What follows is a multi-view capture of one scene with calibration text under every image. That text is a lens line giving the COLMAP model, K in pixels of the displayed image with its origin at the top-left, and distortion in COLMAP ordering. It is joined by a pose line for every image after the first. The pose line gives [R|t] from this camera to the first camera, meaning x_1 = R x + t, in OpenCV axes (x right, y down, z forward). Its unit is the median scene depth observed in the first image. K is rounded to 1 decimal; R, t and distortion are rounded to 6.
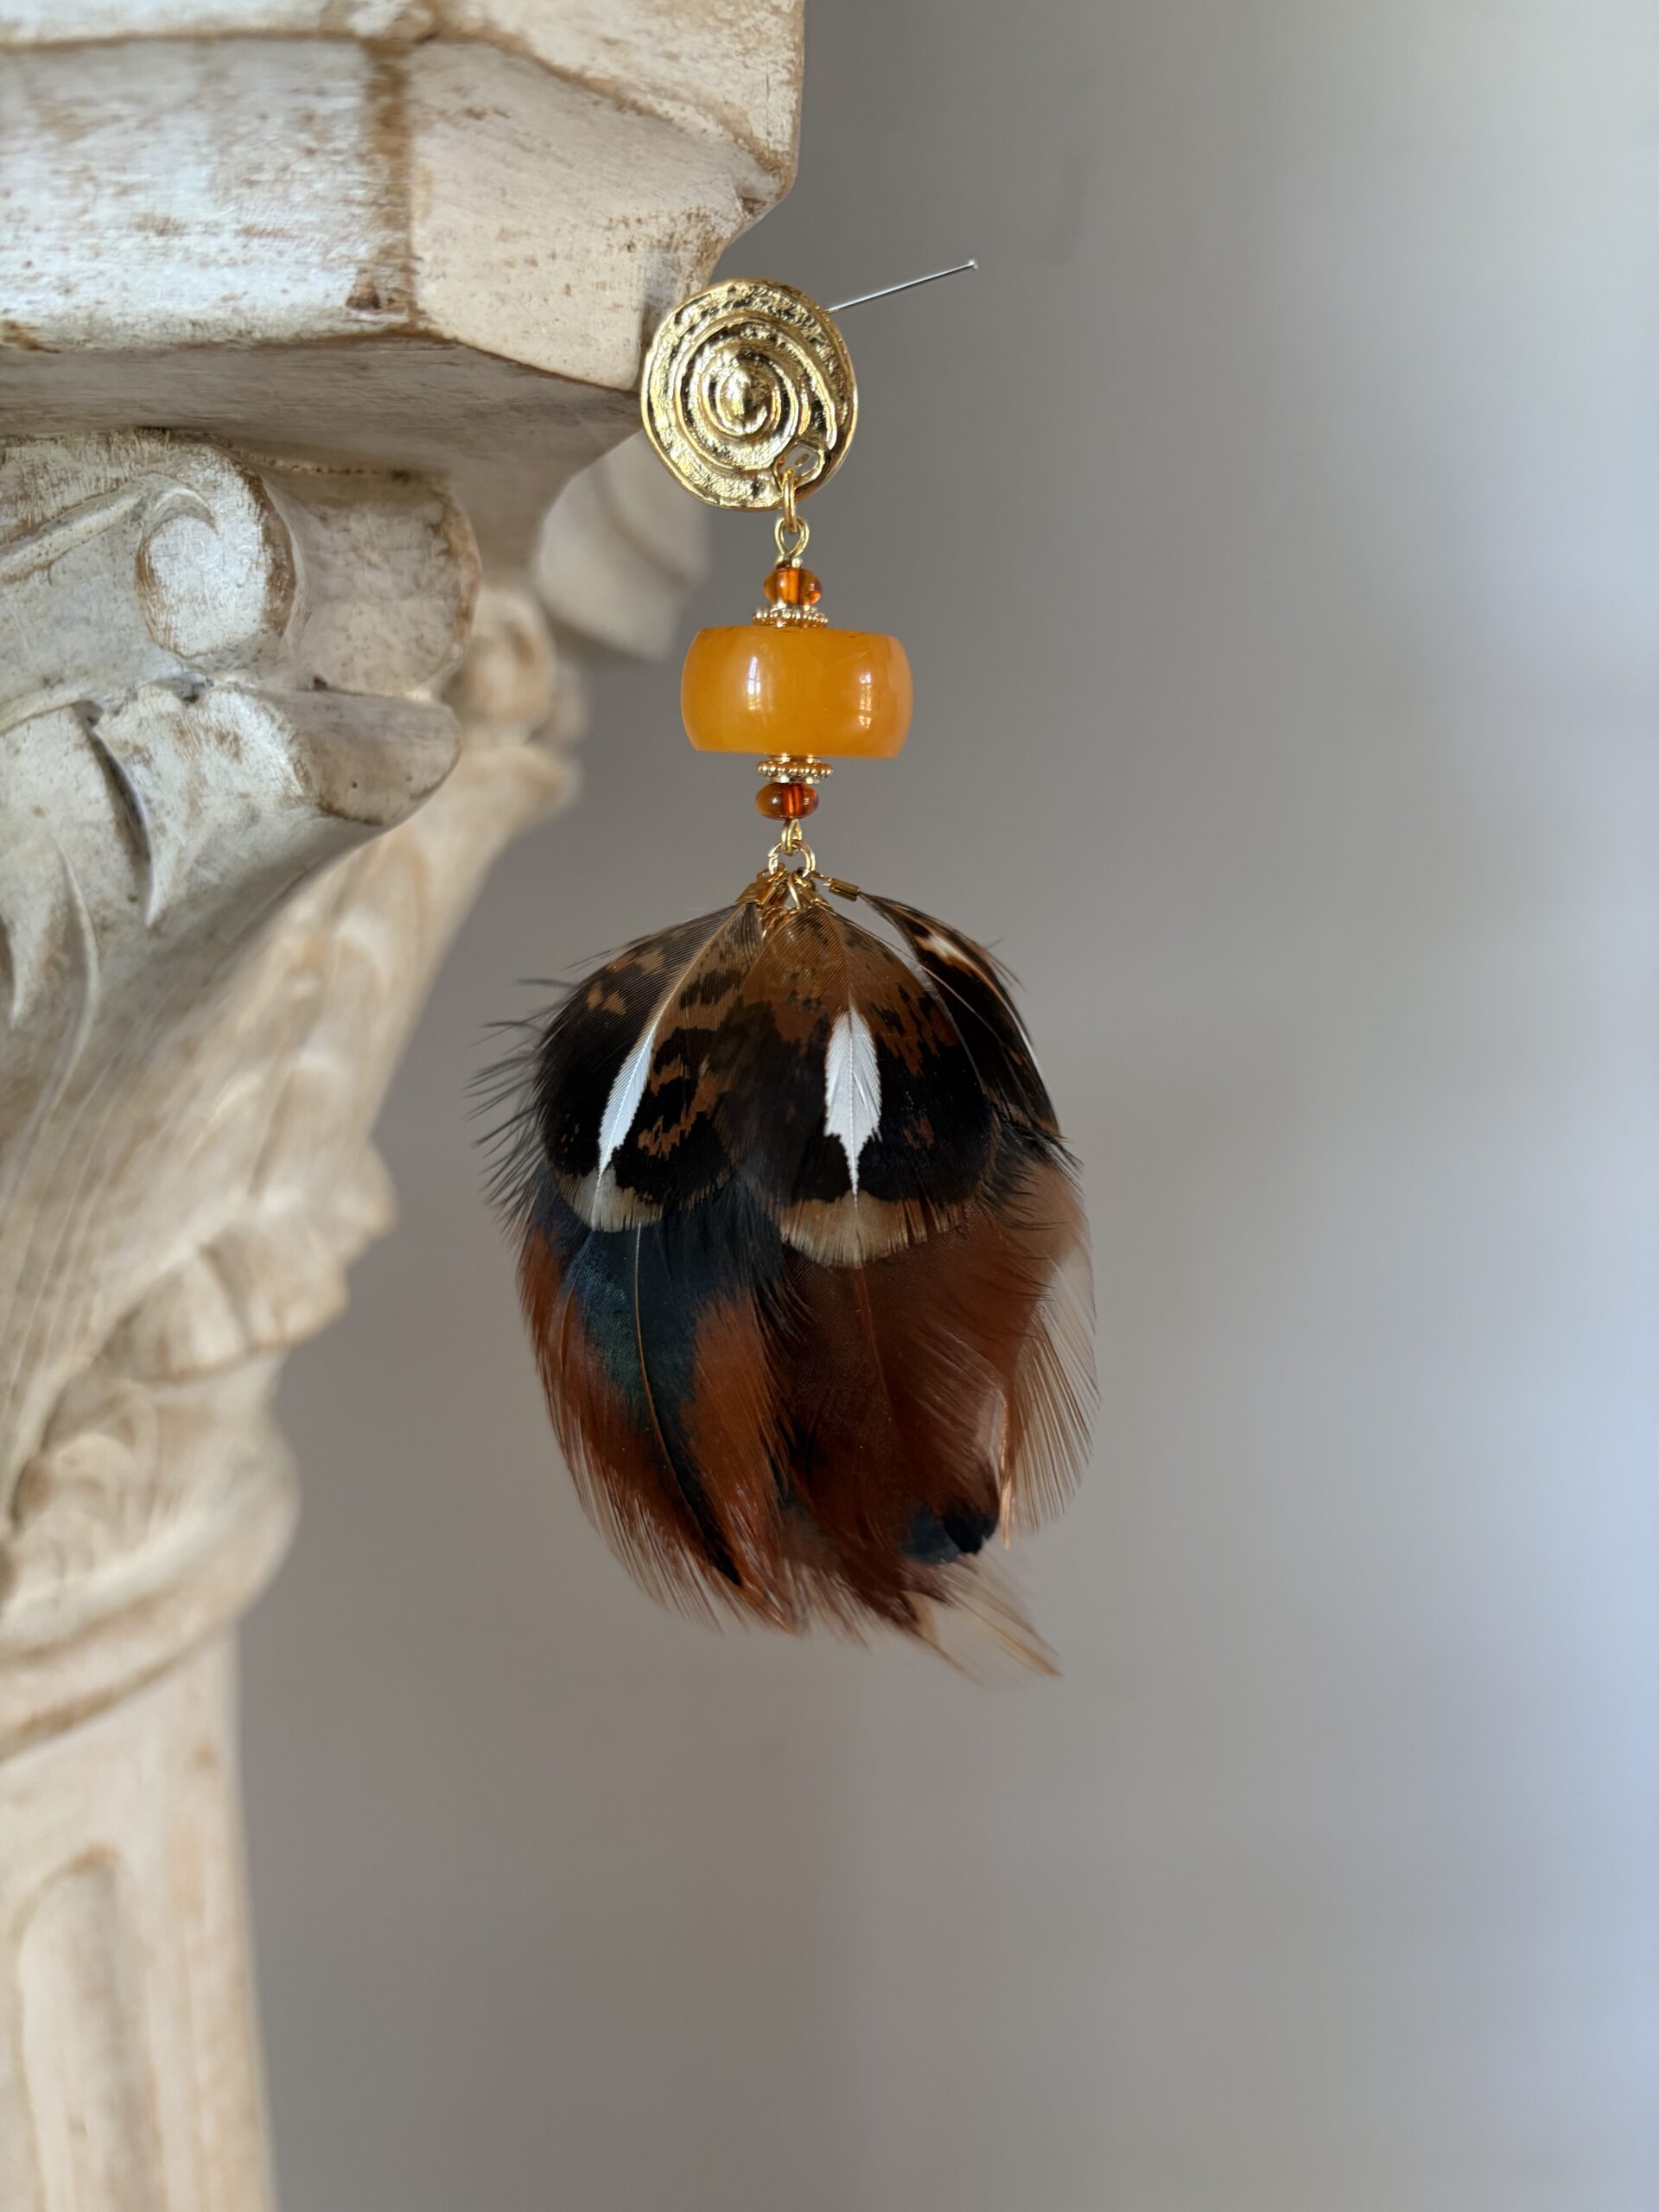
lens RADIAL K [[1751.1, 0, 827.4], [0, 1751.1, 1107.9], [0, 0, 1]] dist [-0.039386, 0.017463]
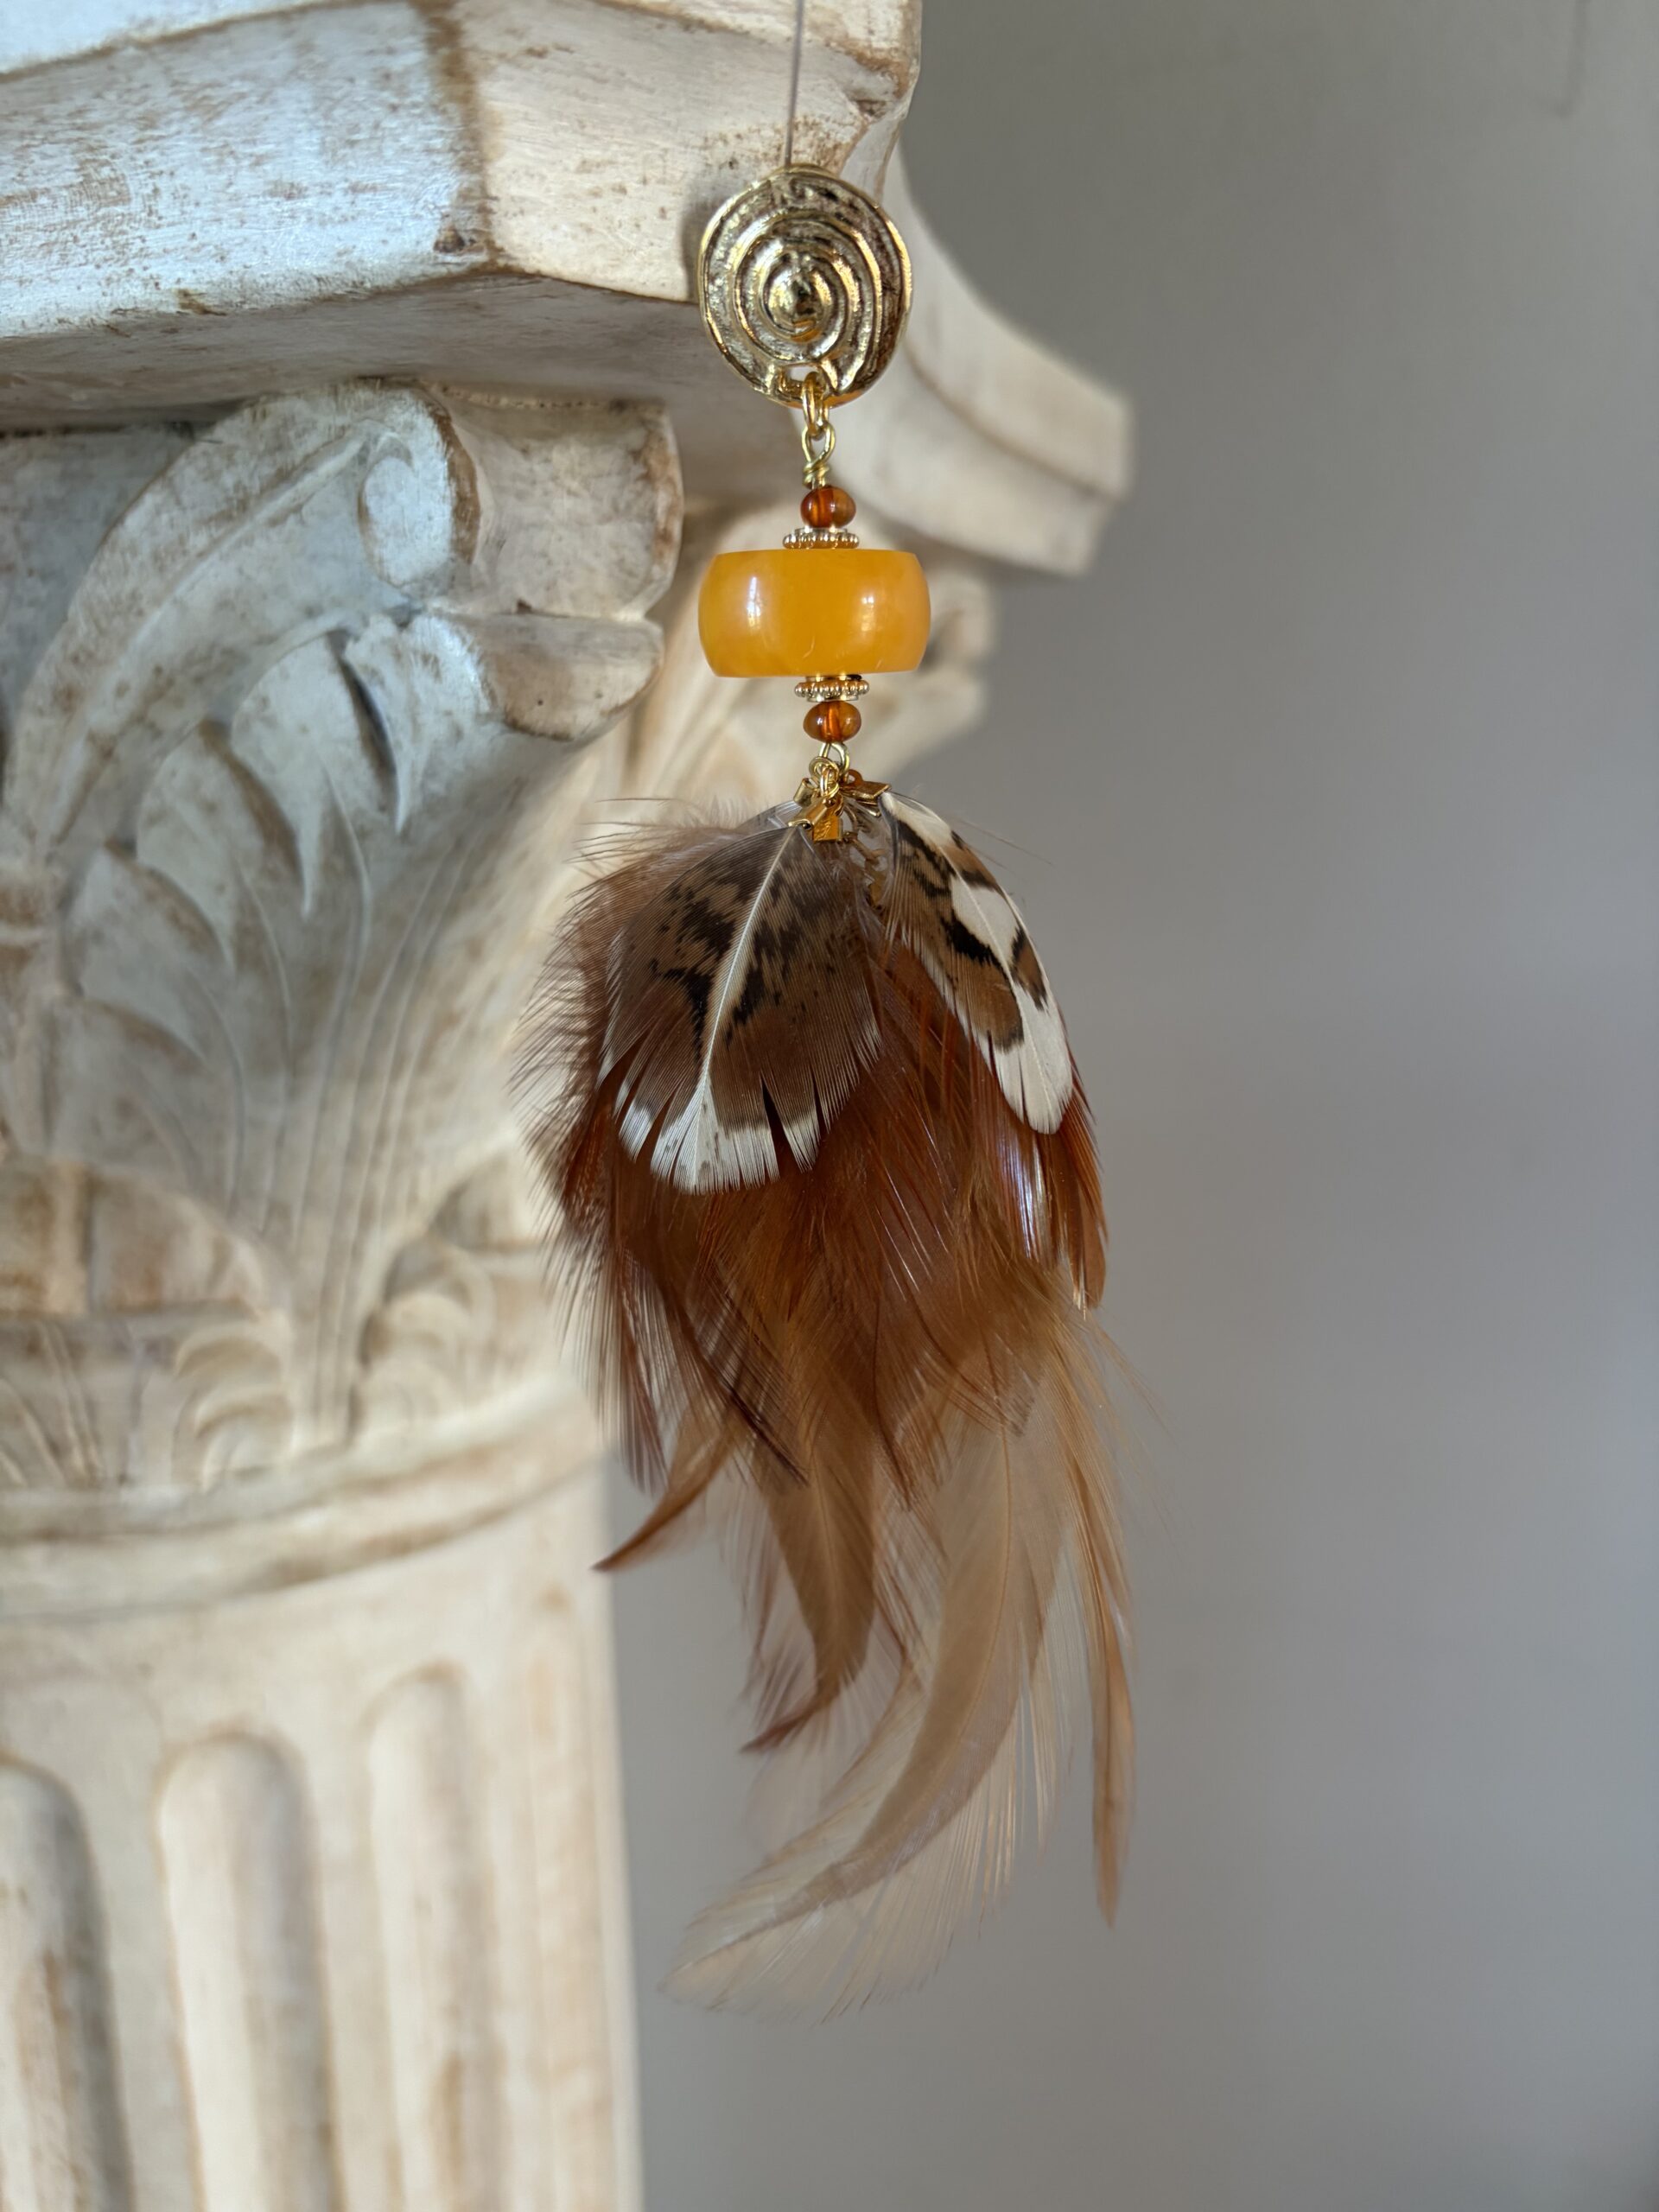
lens RADIAL K [[1751.1, 0, 827.4], [0, 1751.1, 1107.9], [0, 0, 1]] dist [-0.039386, 0.017463]
pose [[0.948190, 0.057807, -0.312401, 0.256353], [-0.045287, 0.997859, 0.047191, 0.005704], [0.314460, -0.030598, 0.948777, 0.031243]]
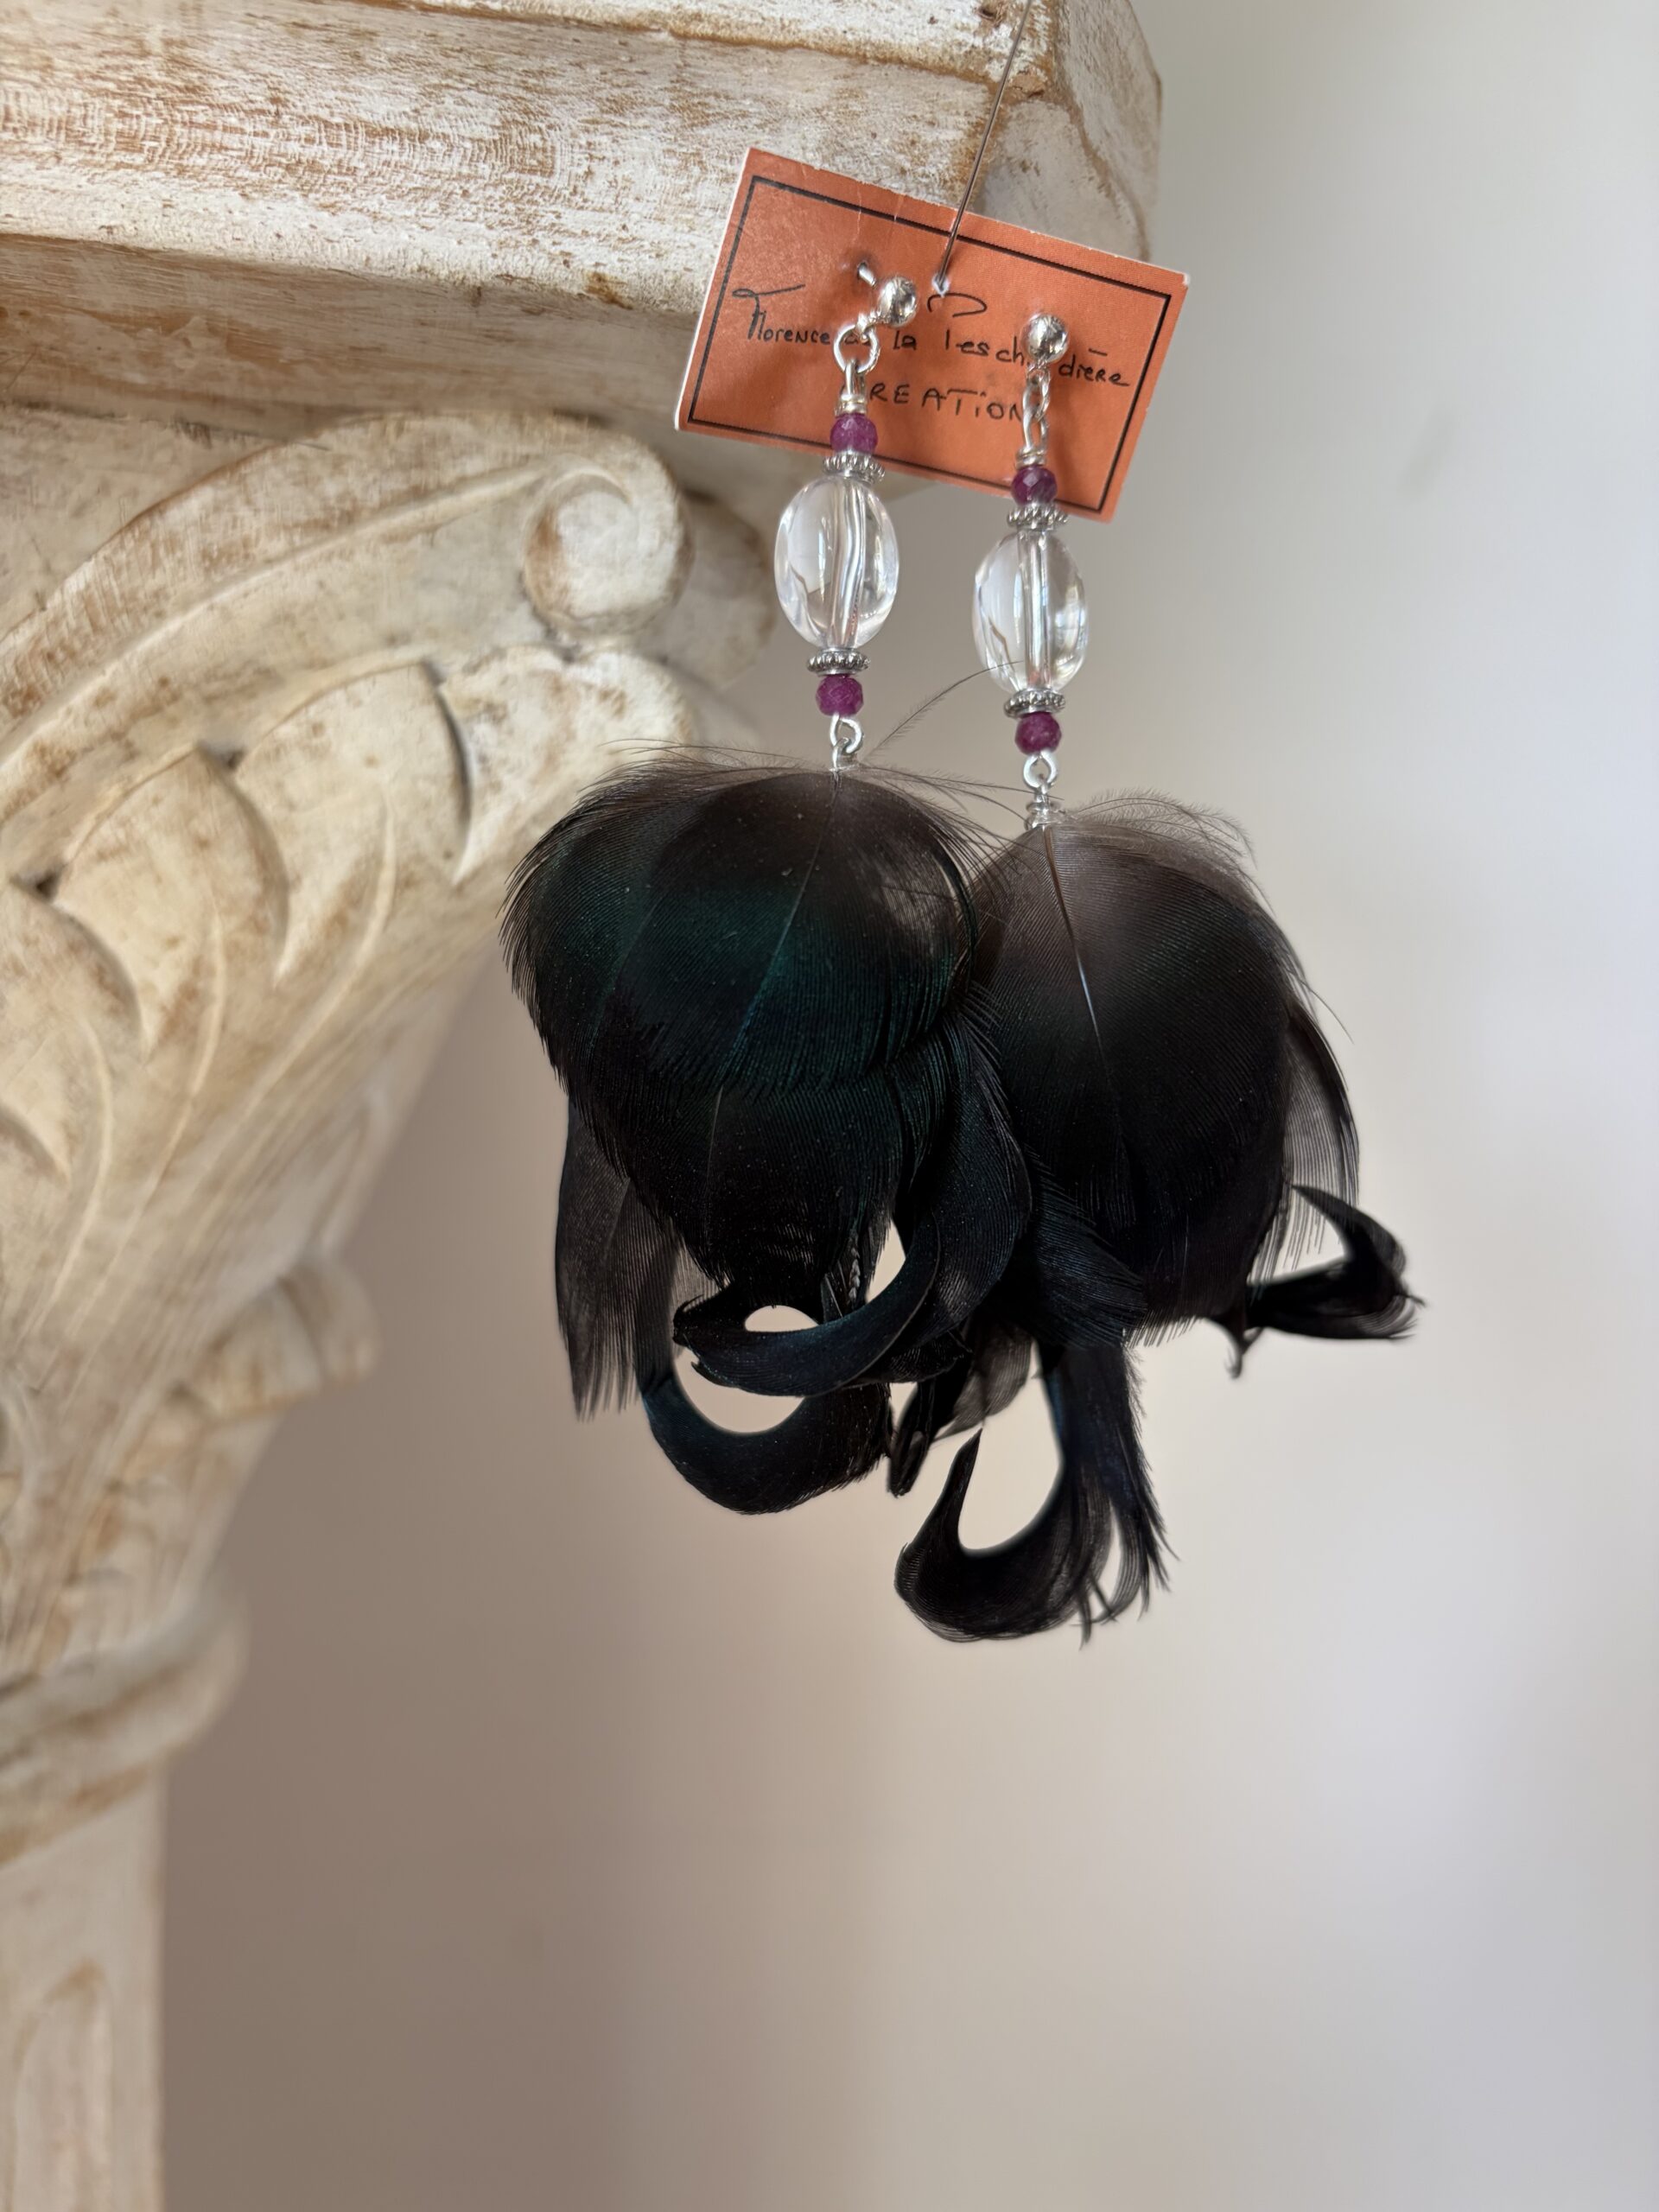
lens RADIAL K [[1751.1, 0, 827.4], [0, 1751.1, 1107.9], [0, 0, 1]] dist [-0.039386, 0.017463]
pose [[0.967834, 0.022486, 0.250583, -0.491921], [0.012444, 0.990500, -0.136947, 0.195699], [-0.251282, 0.135660, 0.958360, -0.038693]]
